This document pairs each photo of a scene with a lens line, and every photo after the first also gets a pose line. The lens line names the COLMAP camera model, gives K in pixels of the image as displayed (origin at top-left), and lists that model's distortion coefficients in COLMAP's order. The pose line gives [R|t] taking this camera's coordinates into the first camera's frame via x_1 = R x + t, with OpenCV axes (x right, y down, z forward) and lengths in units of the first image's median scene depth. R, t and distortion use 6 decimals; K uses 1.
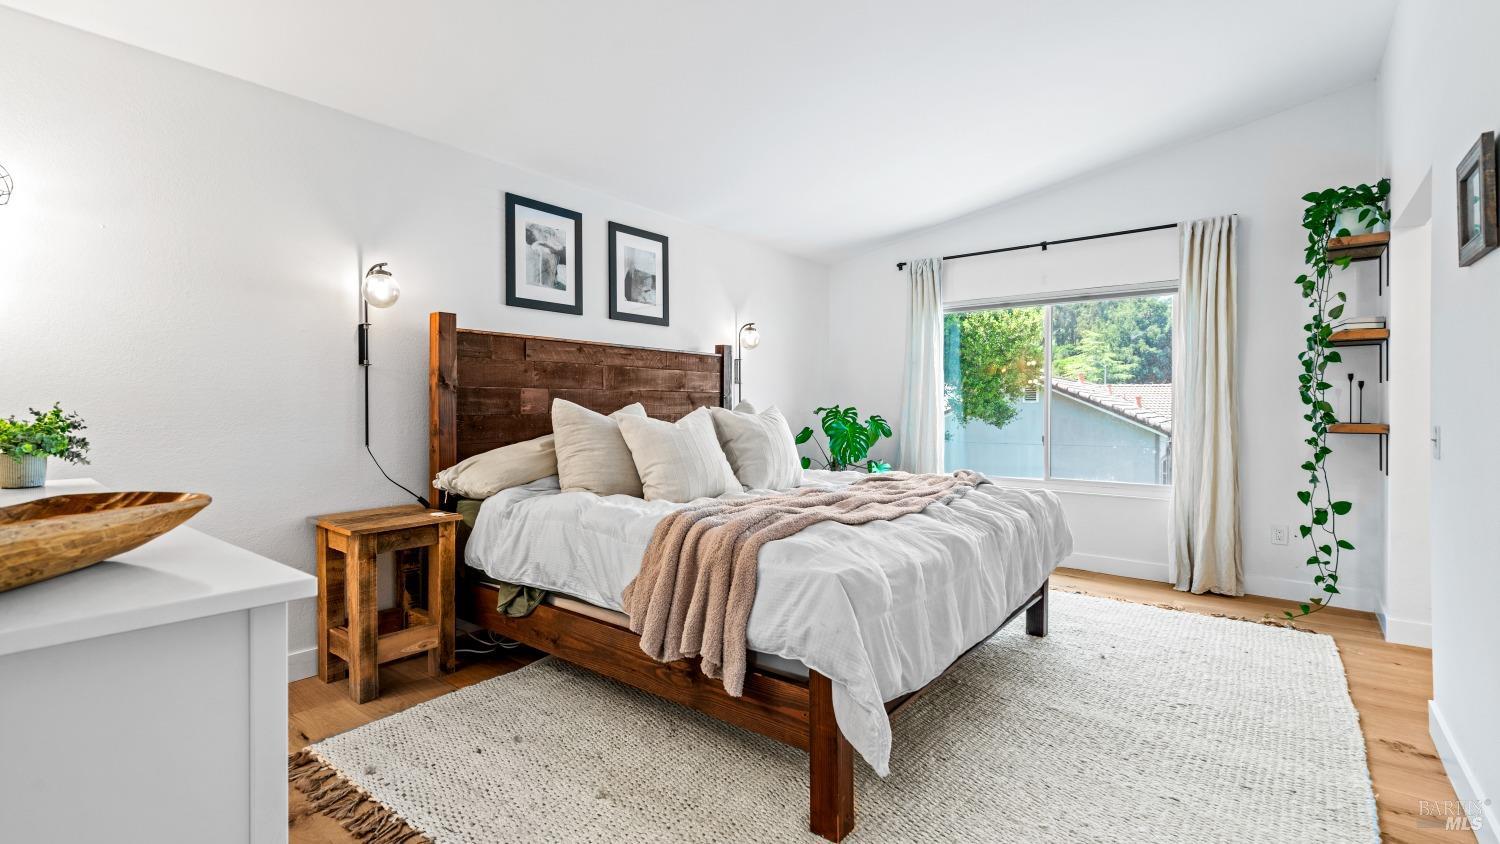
lens RADIAL K [[679.0, 0, 757.8], [0, 679.0, 408.7], [0, 0, 1]] dist [-0.009811, 0.005543]
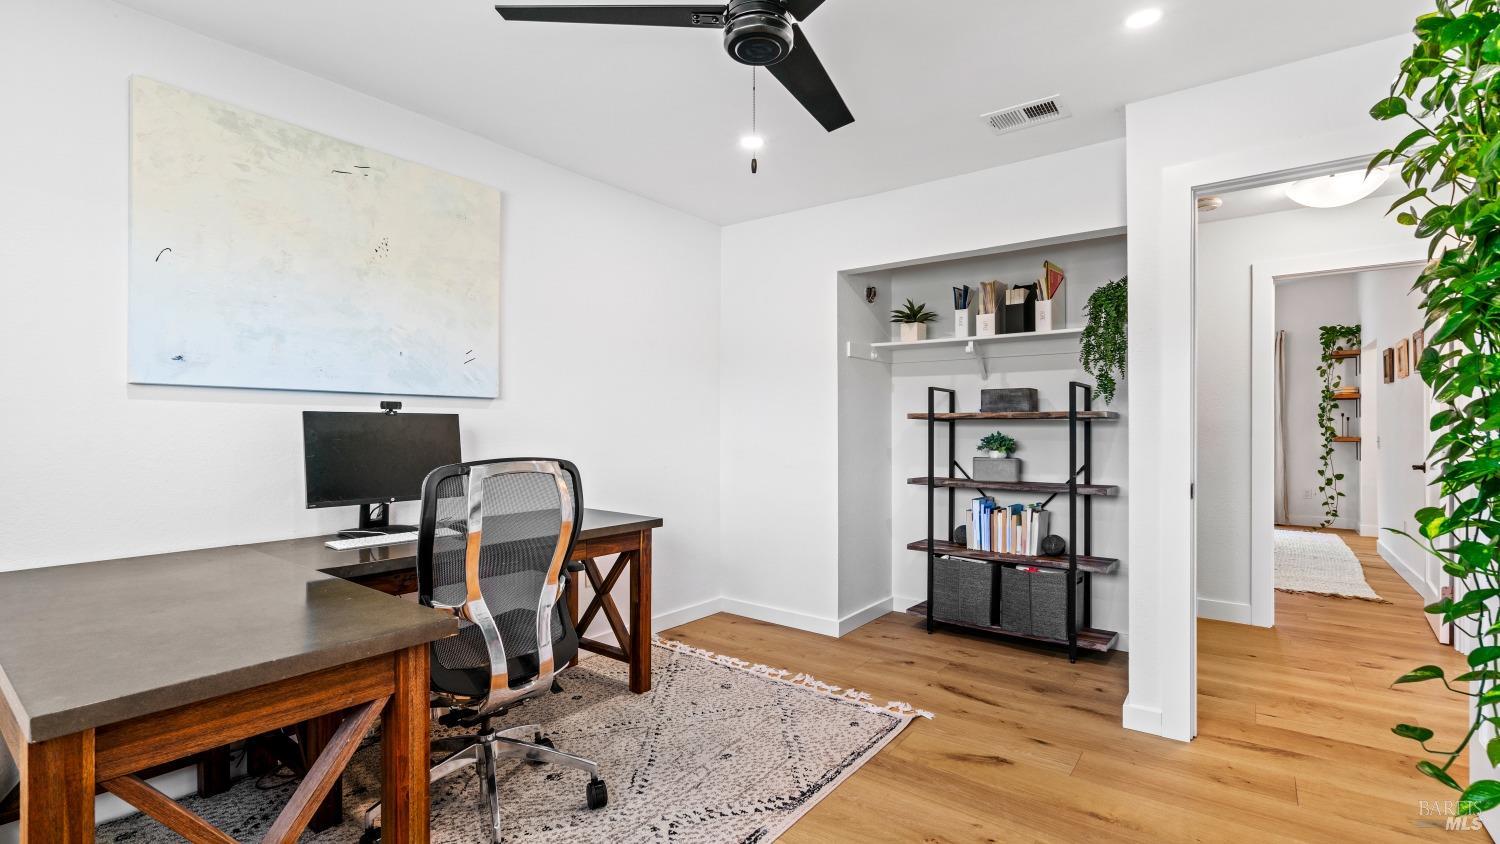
lens RADIAL K [[679.0, 0, 751.8], [0, 679.0, 426.6], [0, 0, 1]] dist [-0.009811, 0.005543]
pose [[0.999673, -0.000852, 0.025556, -1.017818], [0.001035, 0.999974, -0.007127, 0.001954], [-0.025549, 0.007151, 0.999648, -1.058340]]
